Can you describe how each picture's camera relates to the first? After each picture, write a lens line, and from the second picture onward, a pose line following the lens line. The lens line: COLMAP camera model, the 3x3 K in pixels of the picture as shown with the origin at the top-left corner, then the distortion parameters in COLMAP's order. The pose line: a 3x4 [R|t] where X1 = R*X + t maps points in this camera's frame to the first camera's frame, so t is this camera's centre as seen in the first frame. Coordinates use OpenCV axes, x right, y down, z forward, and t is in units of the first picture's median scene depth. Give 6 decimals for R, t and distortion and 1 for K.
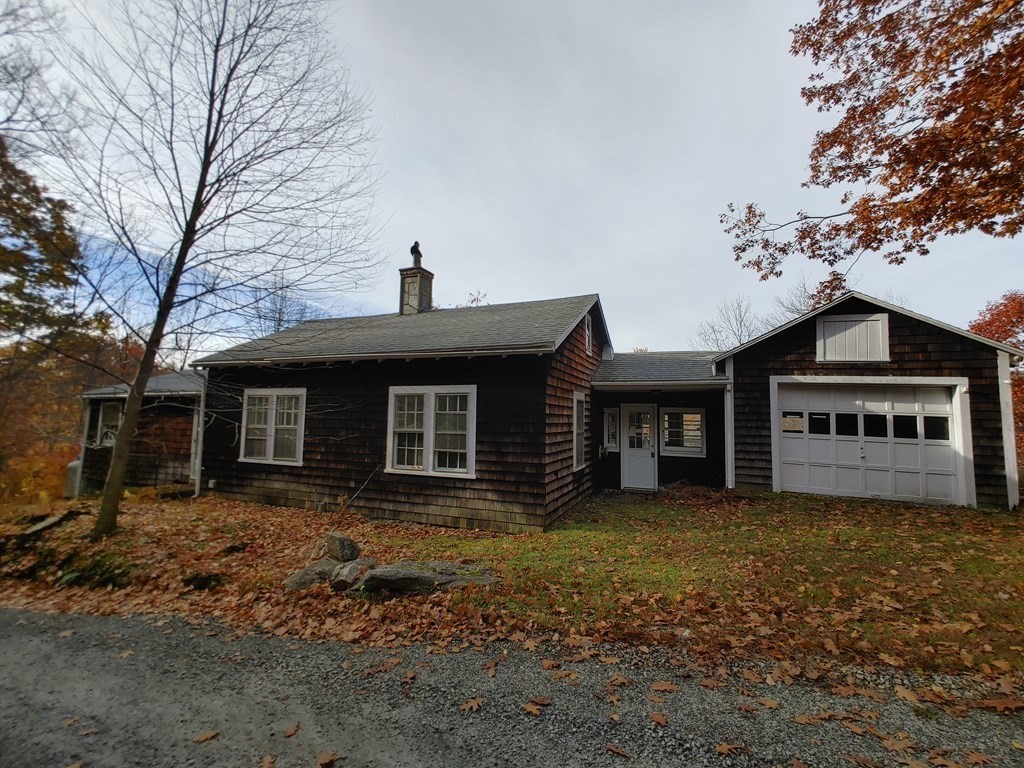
lens RADIAL K [[446.4, 0, 512.0], [0, 446.4, 384.0], [0, 0, 1]] dist [0.000070, 0.000512]
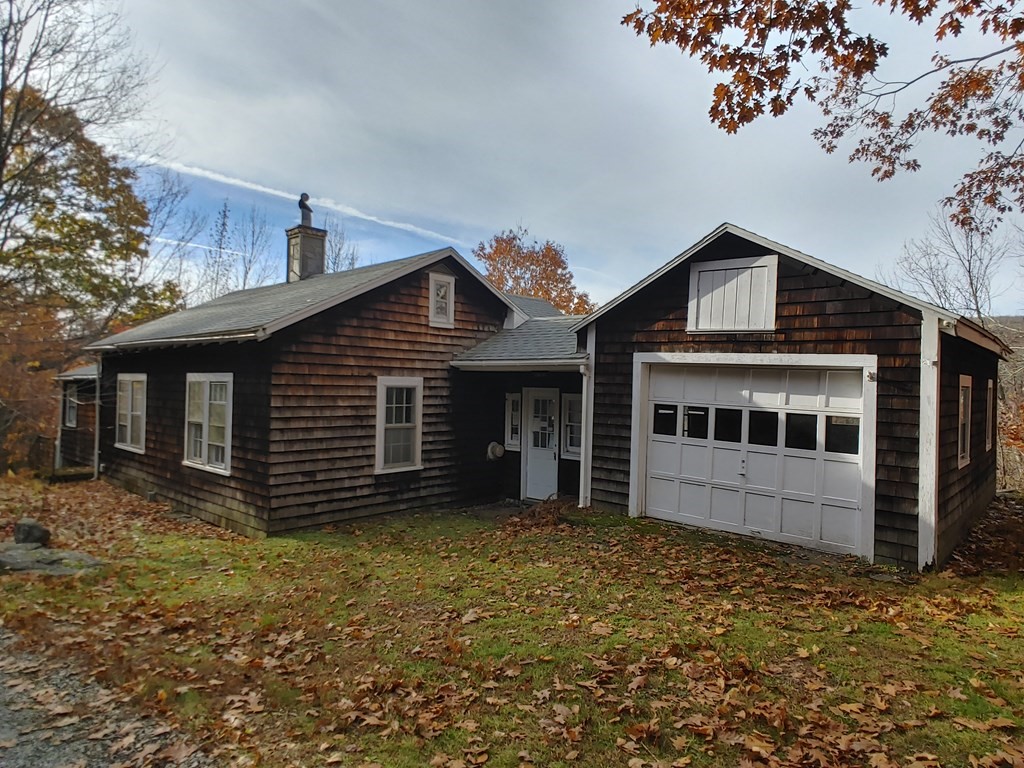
lens RADIAL K [[635.4, 0, 512.0], [0, 635.4, 384.0], [0, 0, 1]] dist [-0.002602, -0.000453]
pose [[0.934953, 0.000734, -0.354772, 0.788256], [0.023025, 0.997764, 0.062743, -0.038193], [0.354025, -0.066831, 0.932845, -0.000183]]
